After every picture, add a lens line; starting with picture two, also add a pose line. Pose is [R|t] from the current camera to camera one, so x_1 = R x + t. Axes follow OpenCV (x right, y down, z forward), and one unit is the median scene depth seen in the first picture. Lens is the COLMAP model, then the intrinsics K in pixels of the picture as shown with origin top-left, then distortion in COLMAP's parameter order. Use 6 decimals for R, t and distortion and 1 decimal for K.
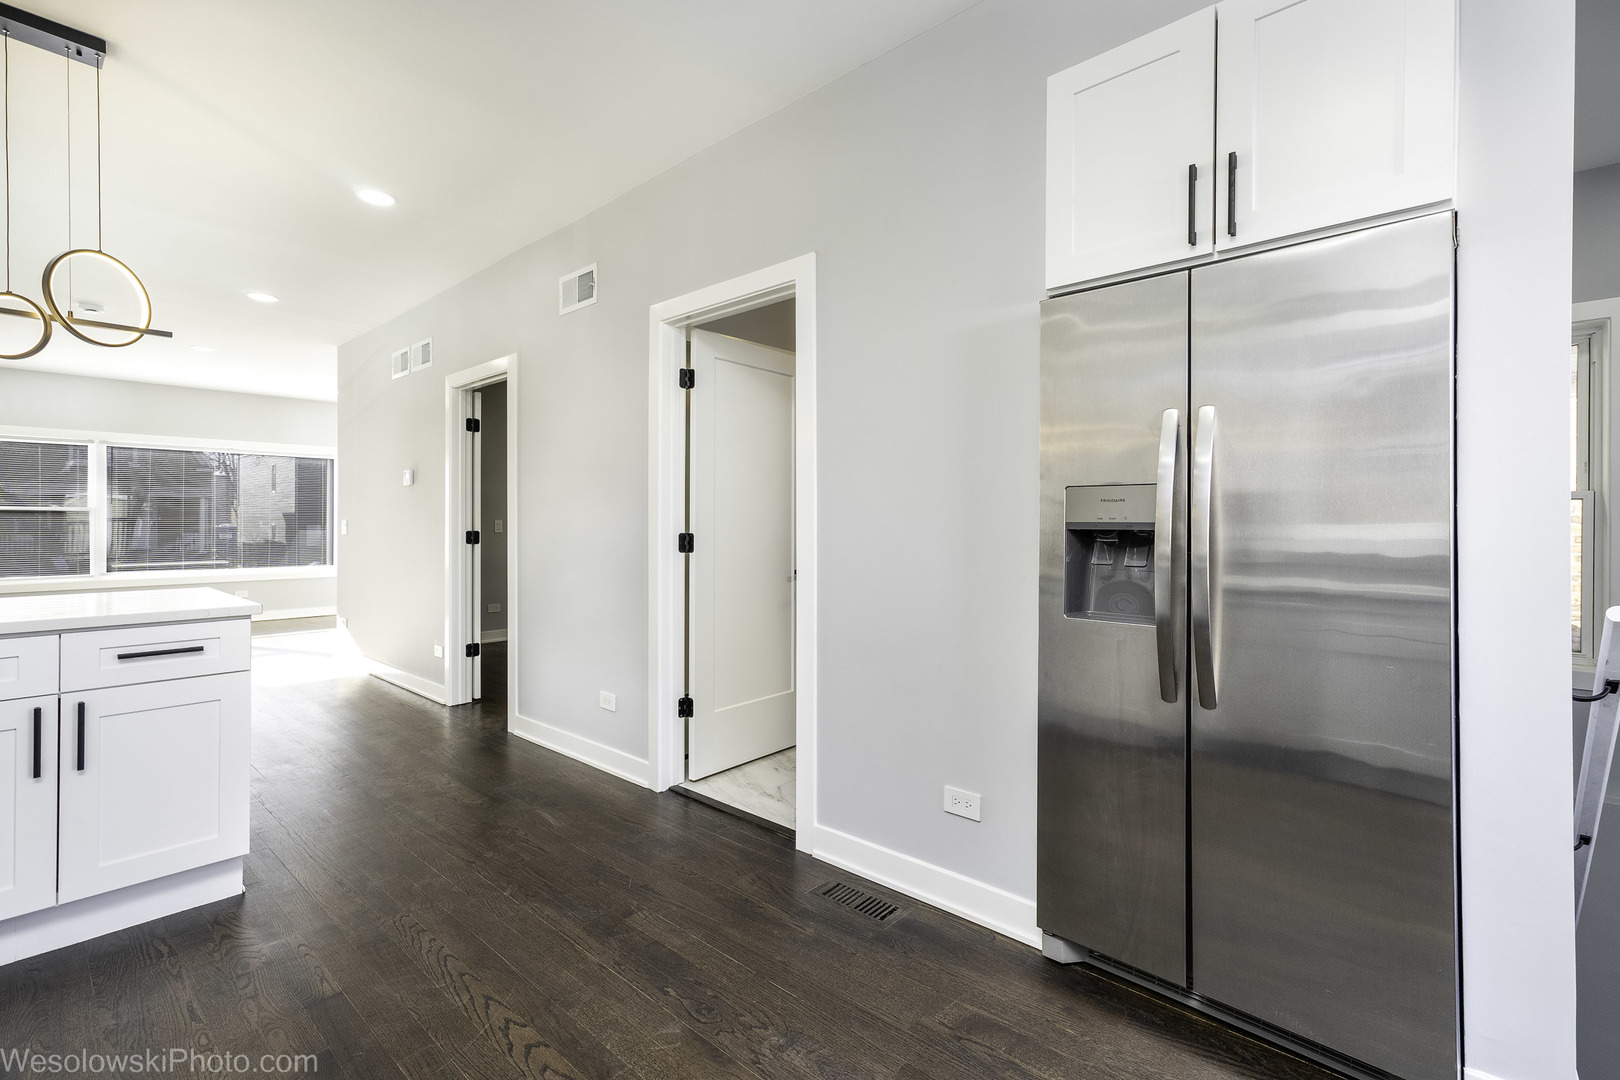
lens RADIAL K [[733.8, 0, 812.3], [0, 733.8, 524.2], [0, 0, 1]] dist [0.001774, 0.006571]
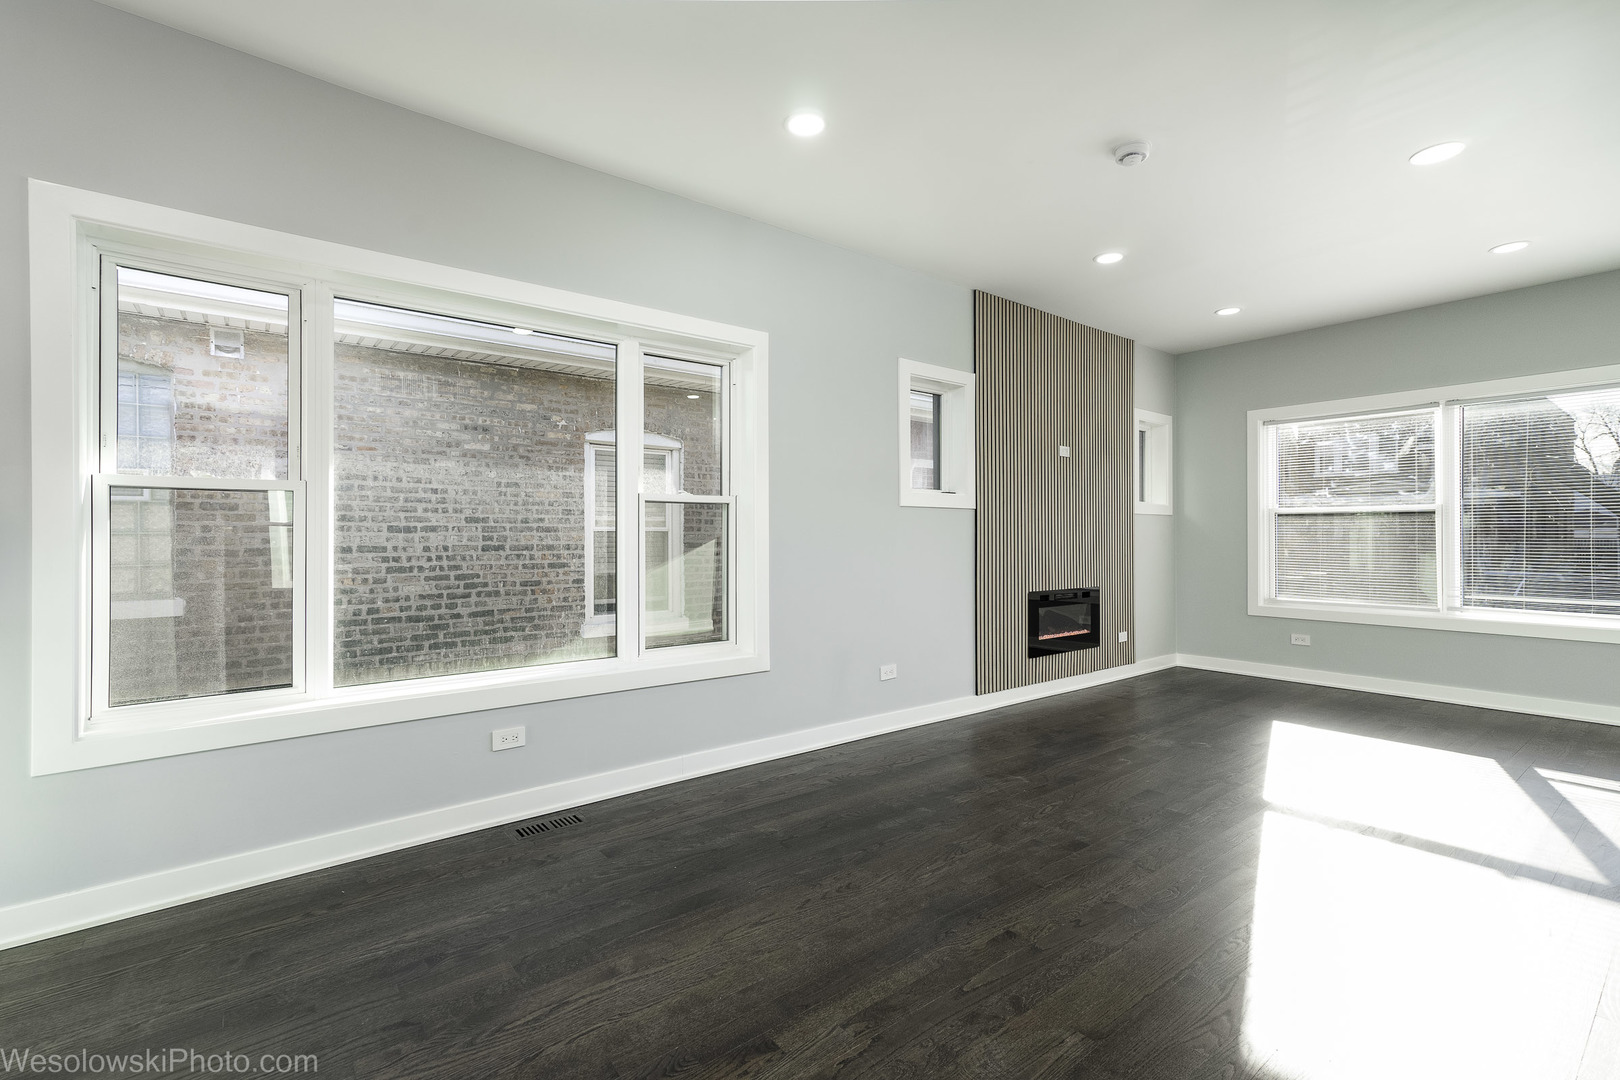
lens RADIAL K [[733.8, 0, 799.0], [0, 733.8, 541.1], [0, 0, 1]] dist [0.001774, 0.006571]
pose [[-0.158944, 0.004538, -0.987277, -0.570285], [0.001461, 0.999989, 0.004361, 0.012908], [0.987287, -0.000749, -0.158948, 1.300973]]
